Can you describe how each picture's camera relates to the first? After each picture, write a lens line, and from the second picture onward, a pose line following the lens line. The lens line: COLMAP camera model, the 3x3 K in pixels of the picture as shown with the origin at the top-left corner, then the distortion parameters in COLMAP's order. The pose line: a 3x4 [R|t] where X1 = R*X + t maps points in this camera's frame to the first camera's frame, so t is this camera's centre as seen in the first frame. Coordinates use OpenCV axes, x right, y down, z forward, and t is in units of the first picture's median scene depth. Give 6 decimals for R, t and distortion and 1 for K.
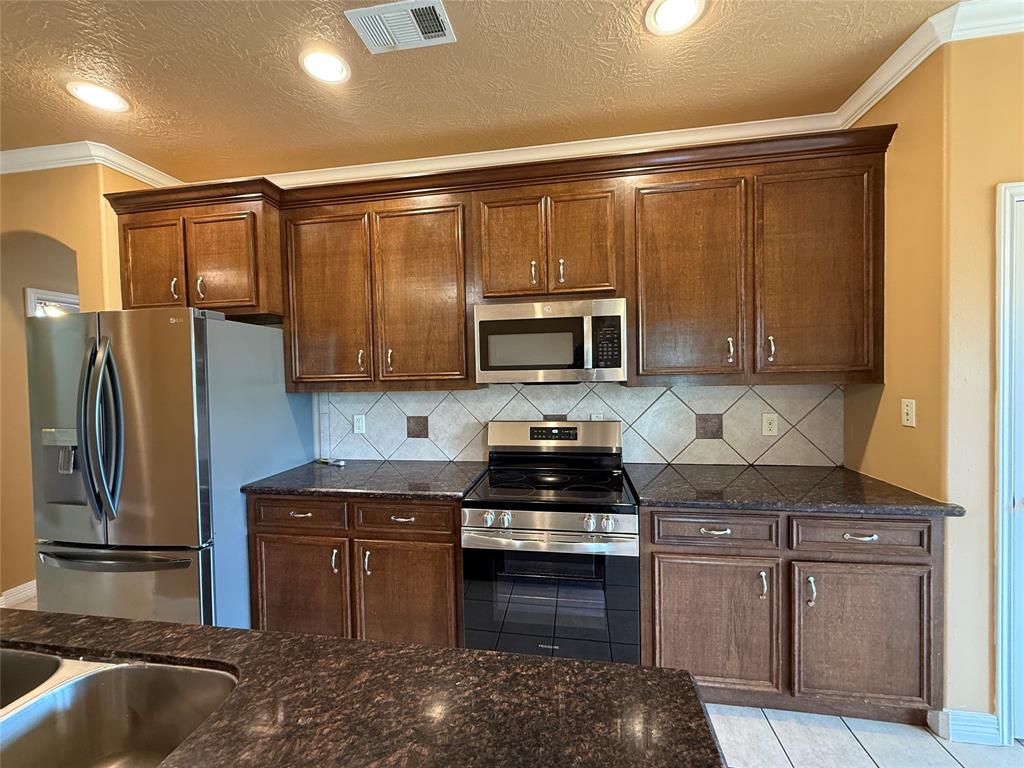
lens RADIAL K [[410.3, 0, 512.0], [0, 410.3, 384.0], [0, 0, 1]] dist [-0.000091, -0.000014]
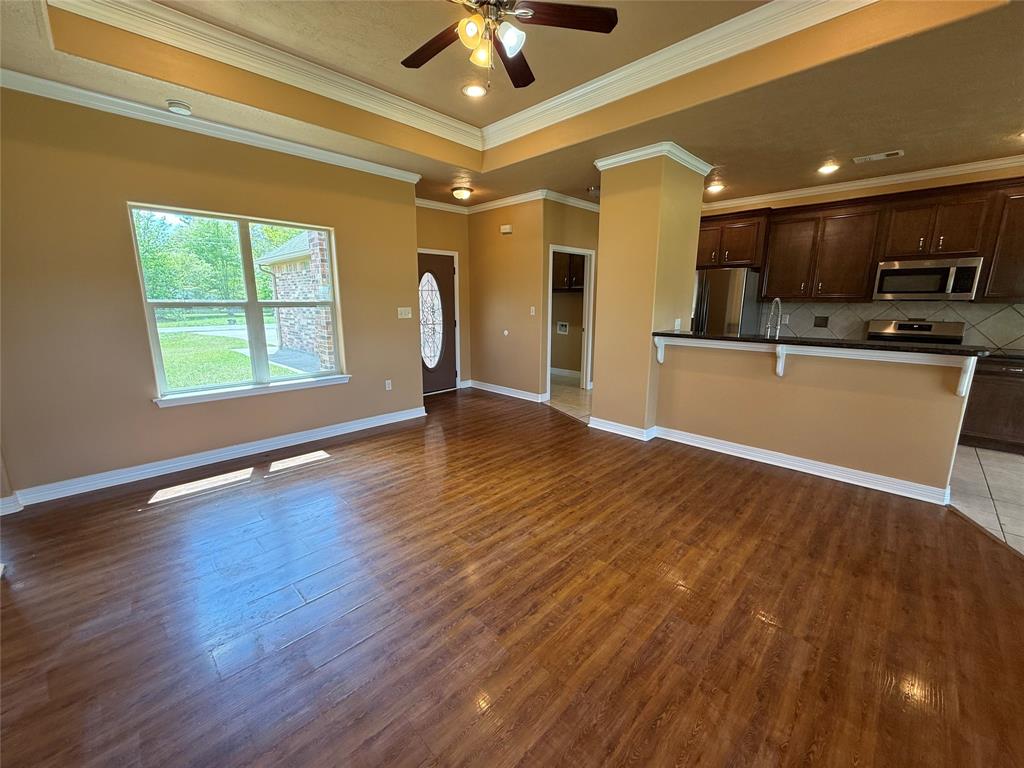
lens RADIAL K [[392.3, 0, 512.0], [0, 392.3, 384.0], [0, 0, 1]] dist [-0.000774, -0.000016]
pose [[0.802954, 0.143874, -0.578416, -0.328212], [-0.036942, 0.980577, 0.192623, 0.100186], [0.594895, -0.133299, 0.792673, -1.708223]]
